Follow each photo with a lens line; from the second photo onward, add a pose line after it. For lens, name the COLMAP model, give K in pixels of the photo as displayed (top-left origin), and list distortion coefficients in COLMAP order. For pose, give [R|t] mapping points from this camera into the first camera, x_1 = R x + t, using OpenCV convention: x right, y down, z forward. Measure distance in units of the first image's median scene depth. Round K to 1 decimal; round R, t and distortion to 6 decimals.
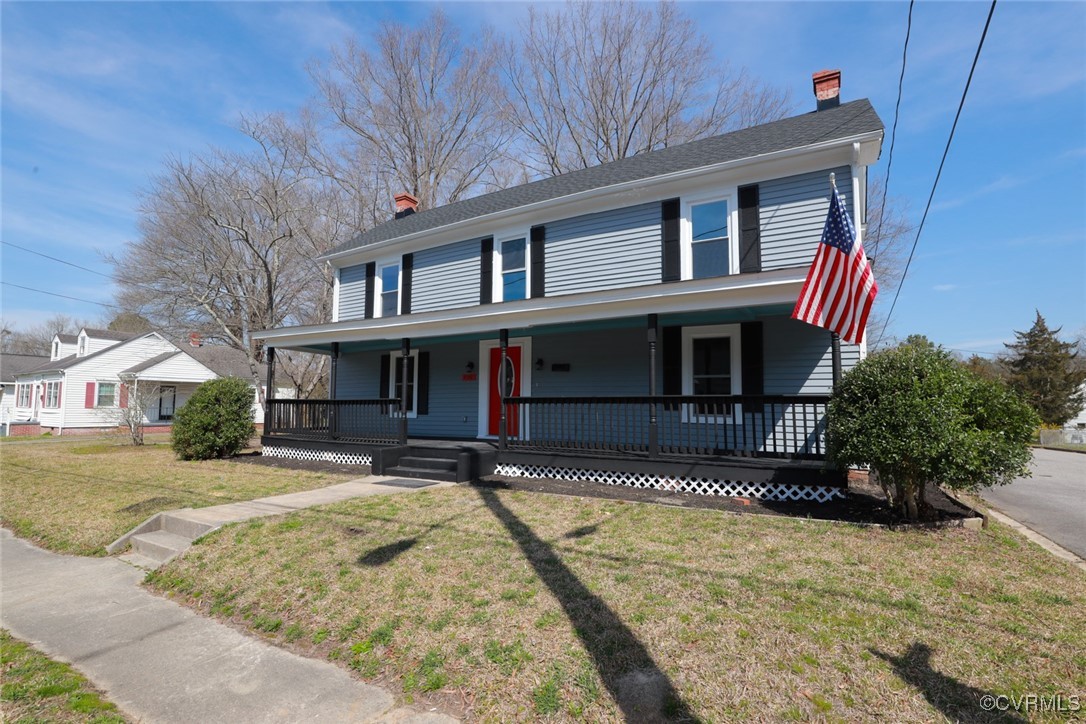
lens RADIAL K [[482.0, 0, 547.6], [0, 482.0, 366.1], [0, 0, 1]] dist [-0.028174, 0.000113]
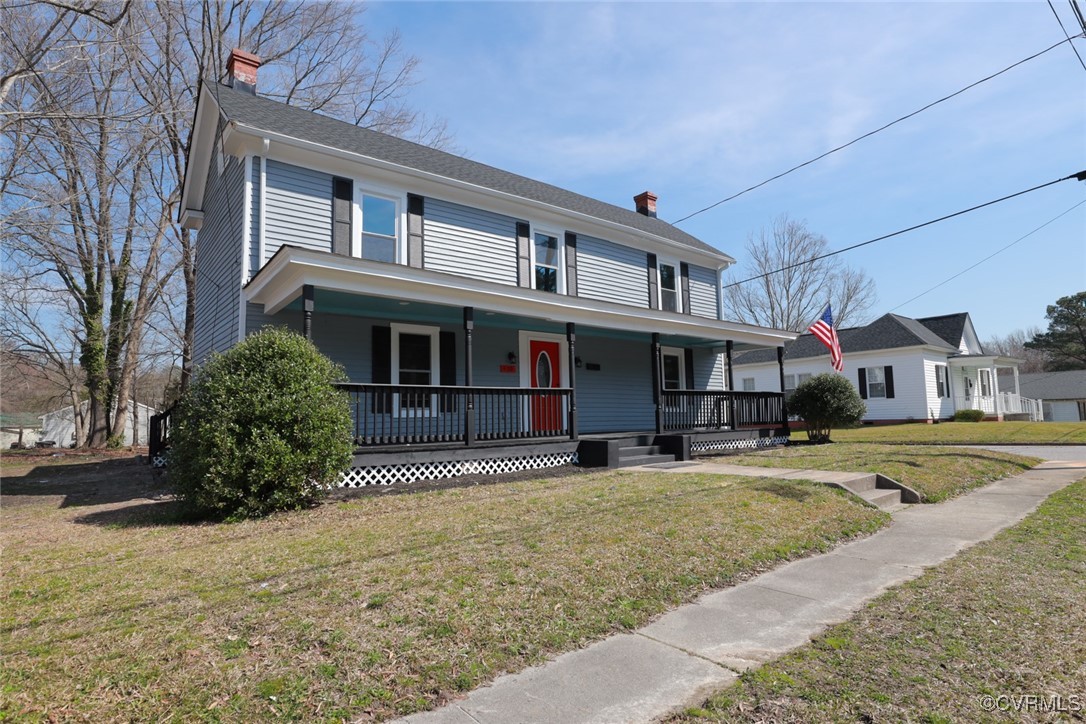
lens RADIAL K [[549.1, 0, 527.8], [0, 549.1, 365.9], [0, 0, 1]] dist [-0.001223, -0.000075]
pose [[0.397138, 0.067698, 0.915259, -1.389233], [-0.061799, 0.996985, -0.046928, 0.081713], [-0.915676, -0.037925, 0.400124, 0.703168]]
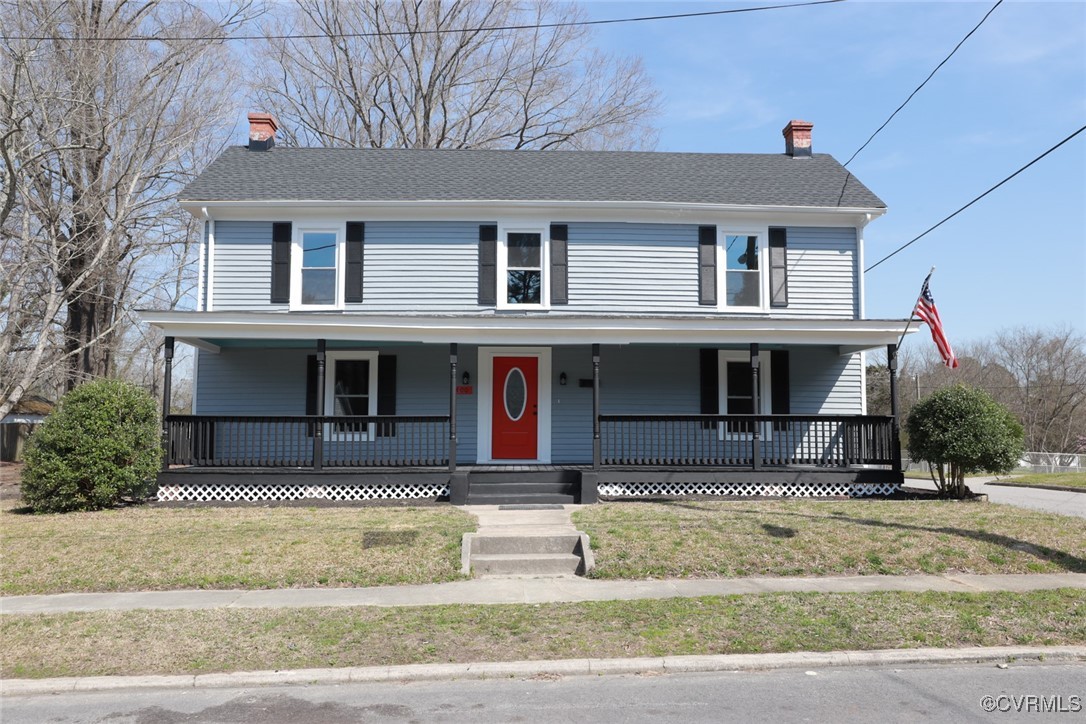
lens RADIAL K [[747.4, 0, 543.0], [0, 747.4, 362.0], [0, 0, 1]] dist [0.012513, 0.000736]
pose [[0.856634, 0.045446, 0.513919, -0.893830], [-0.040521, 0.998962, -0.020795, -0.005039], [-0.514331, -0.003011, 0.857587, -0.210118]]
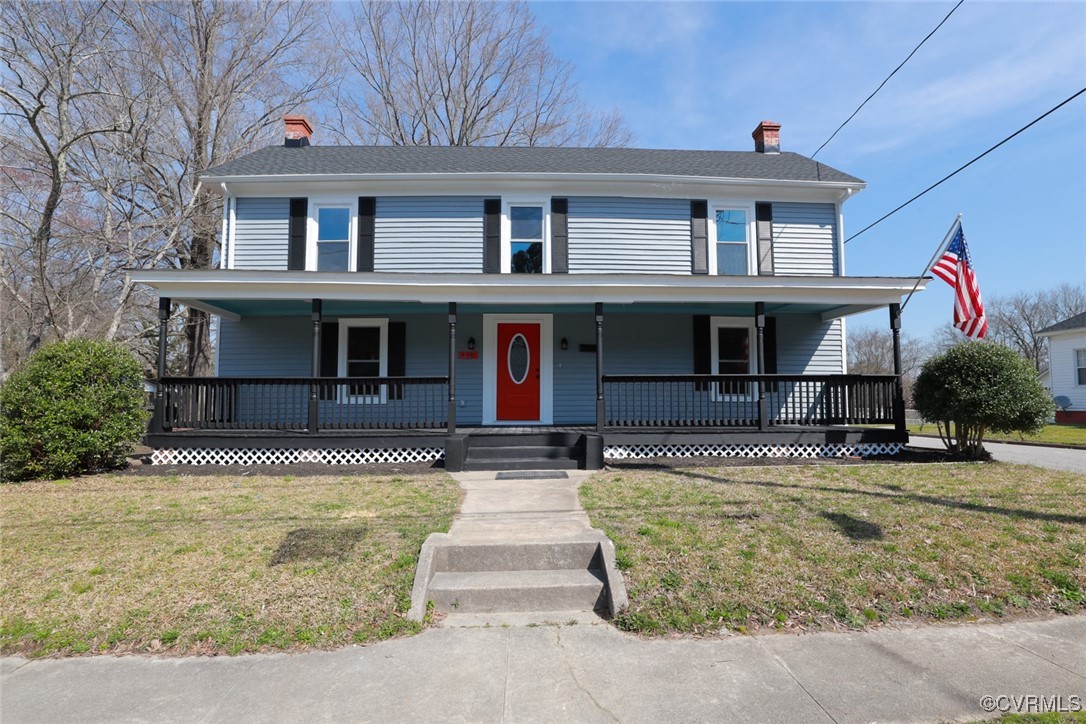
lens RADIAL K [[482.0, 0, 547.6], [0, 482.0, 366.1], [0, 0, 1]] dist [-0.028174, 0.000113]
pose [[0.855380, 0.027858, 0.517252, -0.620352], [-0.035932, 0.999339, 0.005599, 0.041729], [-0.516754, -0.023375, 0.855815, 0.236493]]
